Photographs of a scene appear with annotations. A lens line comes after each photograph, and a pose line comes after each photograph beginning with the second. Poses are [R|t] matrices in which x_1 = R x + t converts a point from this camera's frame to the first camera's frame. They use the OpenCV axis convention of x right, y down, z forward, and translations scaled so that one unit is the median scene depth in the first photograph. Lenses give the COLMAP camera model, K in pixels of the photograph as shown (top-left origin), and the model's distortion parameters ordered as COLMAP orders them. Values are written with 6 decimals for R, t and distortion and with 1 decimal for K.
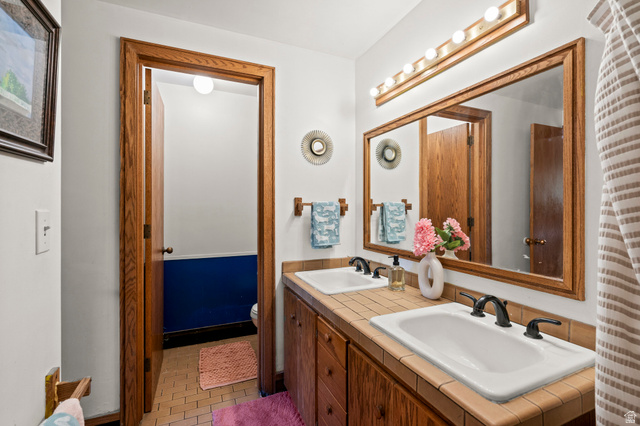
lens RADIAL K [[292.5, 0, 321.9], [0, 292.5, 212.5], [0, 0, 1]] dist [0.000524, 0.000498]
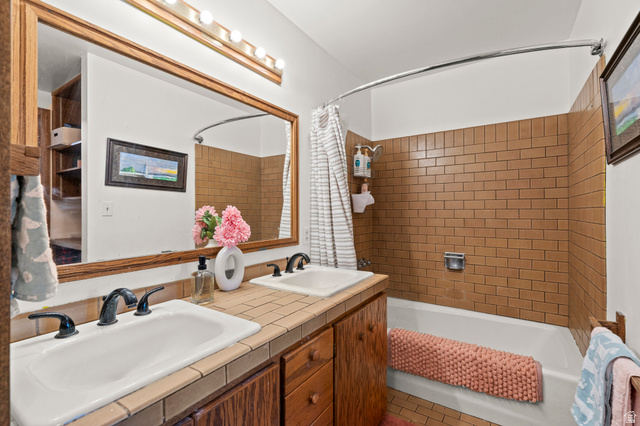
lens RADIAL K [[292.5, 0, 320.0], [0, 292.5, 206.1], [0, 0, 1]] dist [0.000524, 0.000498]
pose [[-0.545670, -0.039142, 0.837086, -0.578604], [-0.036995, 0.999060, 0.022600, -0.014025], [-0.837183, -0.018636, -0.546605, 1.225710]]
